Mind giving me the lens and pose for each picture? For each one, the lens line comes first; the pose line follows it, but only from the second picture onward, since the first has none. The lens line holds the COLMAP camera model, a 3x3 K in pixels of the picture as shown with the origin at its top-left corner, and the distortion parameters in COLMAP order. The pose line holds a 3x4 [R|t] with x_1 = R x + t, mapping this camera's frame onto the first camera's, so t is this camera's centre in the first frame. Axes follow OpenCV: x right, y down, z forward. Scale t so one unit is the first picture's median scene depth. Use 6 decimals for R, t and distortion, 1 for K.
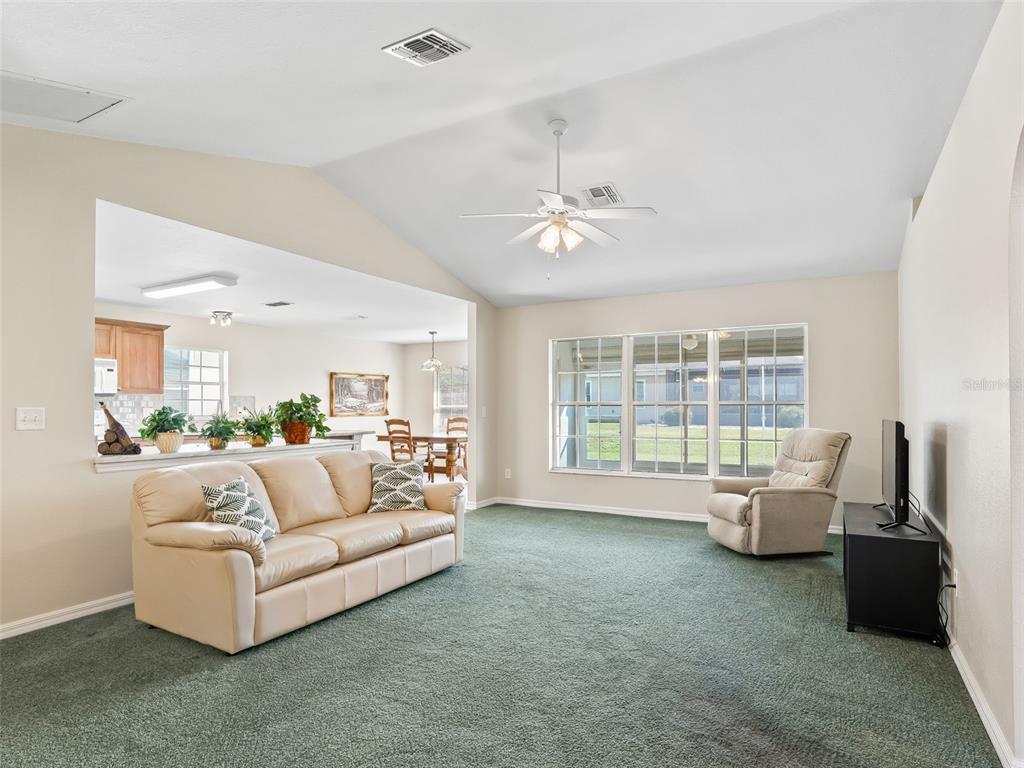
lens RADIAL K [[569.1, 0, 517.5], [0, 569.1, 394.5], [0, 0, 1]] dist [-0.053701, 0.035181]
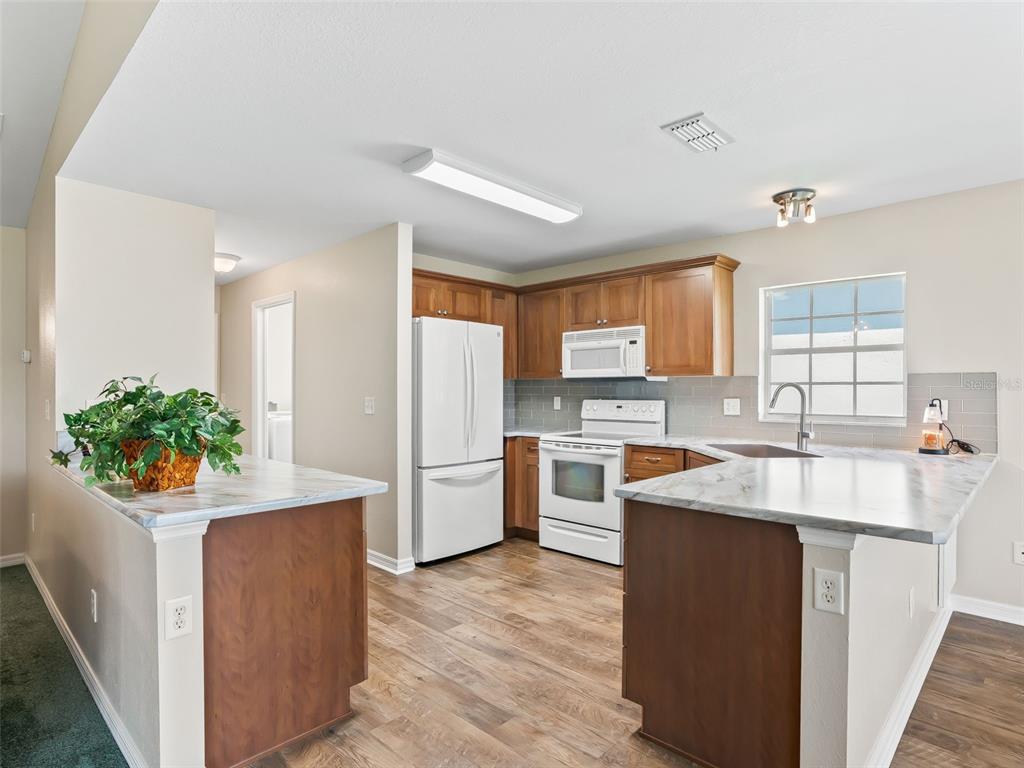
lens RADIAL K [[569.2, 0, 512.0], [0, 569.2, 384.0], [0, 0, 1]] dist [-0.061478, 0.029591]
pose [[-0.252700, -0.005342, -0.967530, -0.029474], [0.020289, 0.999736, -0.010819, 0.015772], [0.967332, -0.022364, -0.252525, 1.364525]]
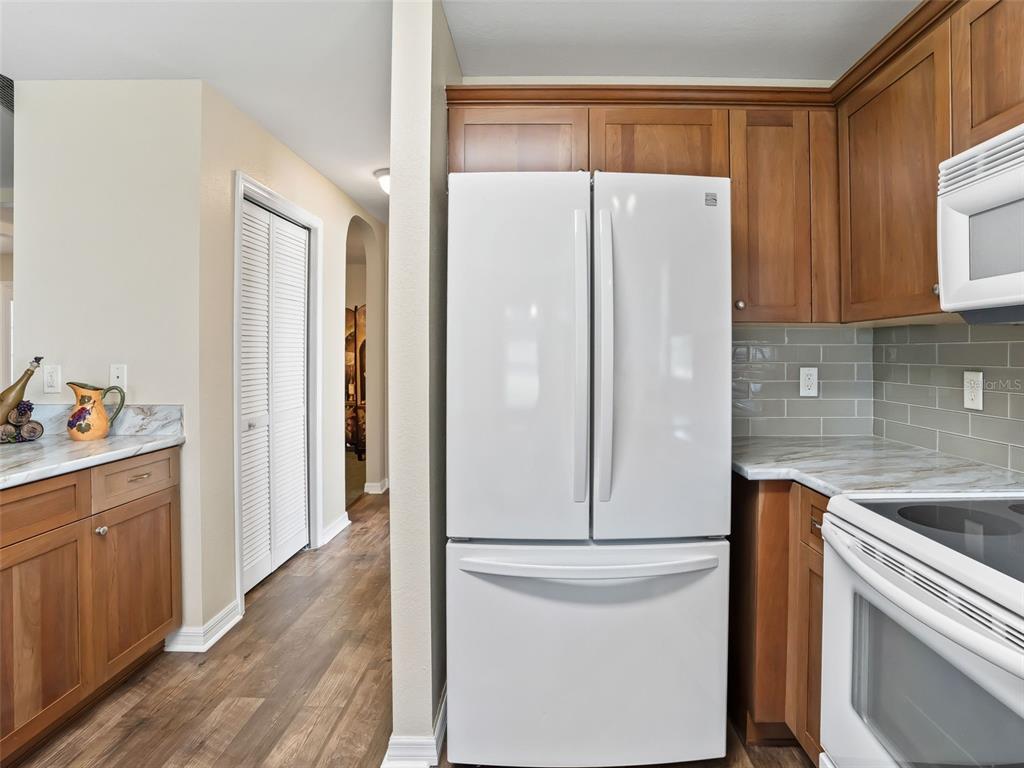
lens RADIAL K [[555.5, 0, 536.4], [0, 555.5, 348.9], [0, 0, 1]] dist [-0.051427, 0.018785]
pose [[-0.874436, -0.001594, -0.485139, -0.709942], [0.010655, 0.999690, -0.022491, 0.020134], [0.485024, -0.024836, -0.874148, 1.345439]]
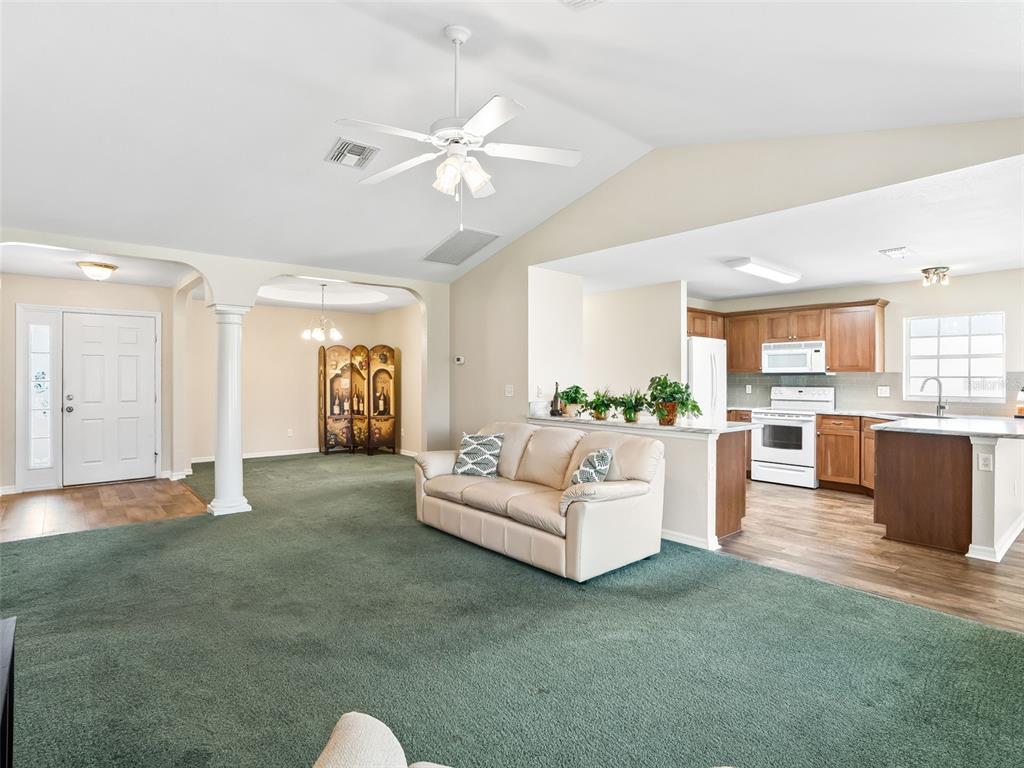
lens RADIAL K [[525.7, 0, 533.8], [0, 525.7, 372.9], [0, 0, 1]] dist [-0.050766, 0.024503]
pose [[-0.342468, -0.007642, -0.939498, 0.550375], [0.015592, 0.999783, -0.013816, 0.006050], [0.939400, -0.019380, -0.342274, 1.092416]]
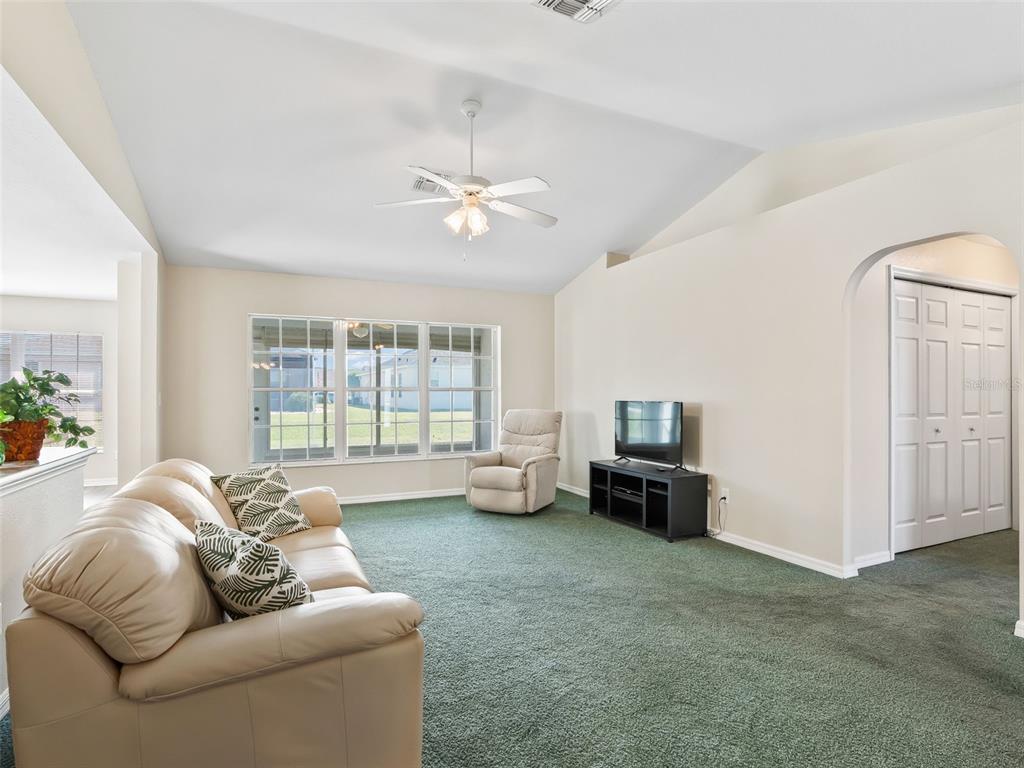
lens RADIAL K [[530.6, 0, 512.0], [0, 530.6, 384.0], [0, 0, 1]] dist [-0.053720, 0.024957]
pose [[0.593632, 0.012623, 0.804638, -0.506840], [-0.017521, 0.999843, -0.002759, 0.006631], [-0.804546, -0.012460, 0.593760, 0.325910]]
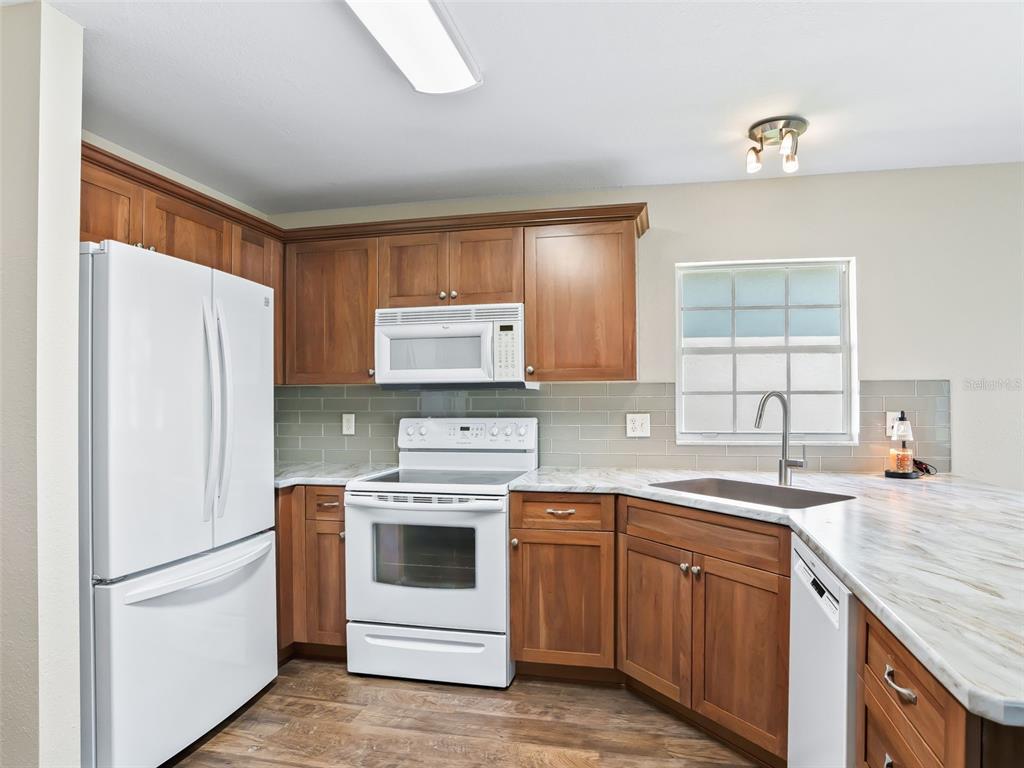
lens RADIAL K [[598.0, 0, 563.6], [0, 598.0, 395.5], [0, 0, 1]] dist [-0.070043, 0.032524]
pose [[0.320615, -0.004275, -0.947200, -0.362328], [0.023111, 0.999727, 0.003310, 0.011349], [0.946927, -0.022952, 0.320627, 1.180324]]
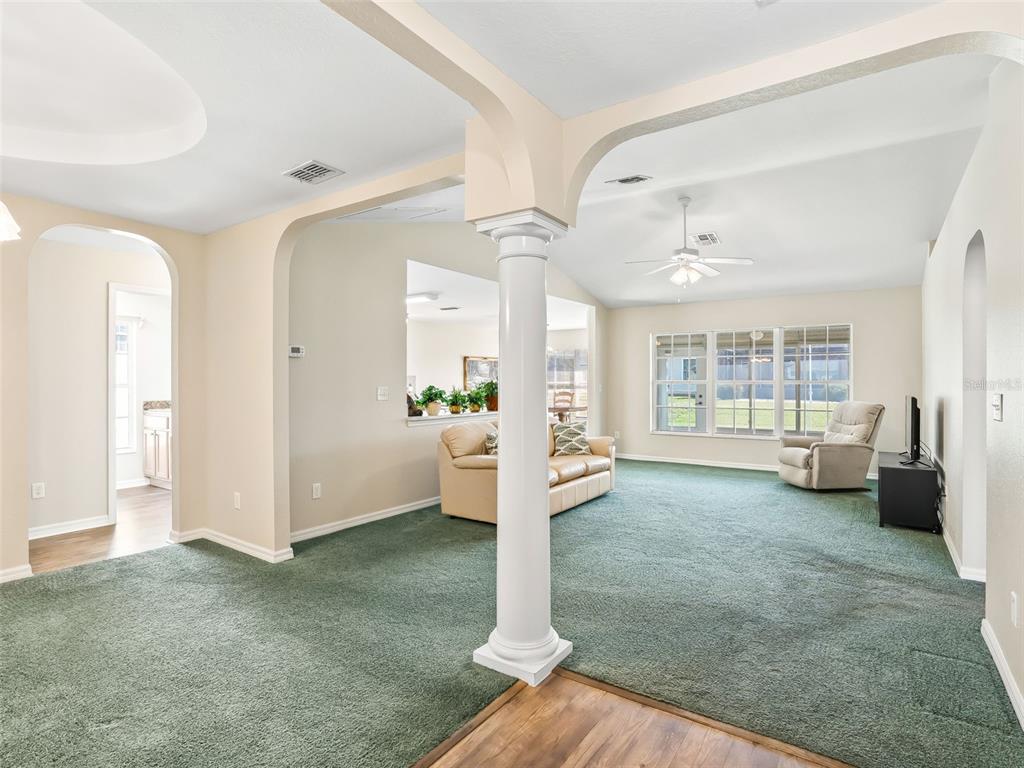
lens RADIAL K [[525.7, 0, 533.8], [0, 525.7, 372.9], [0, 0, 1]] dist [-0.050766, 0.024503]
pose [[0.997530, 0.000967, -0.070242, -0.192428], [-0.000564, 0.999983, 0.005769, -0.018680], [0.070246, -0.005716, 0.997513, -0.352145]]
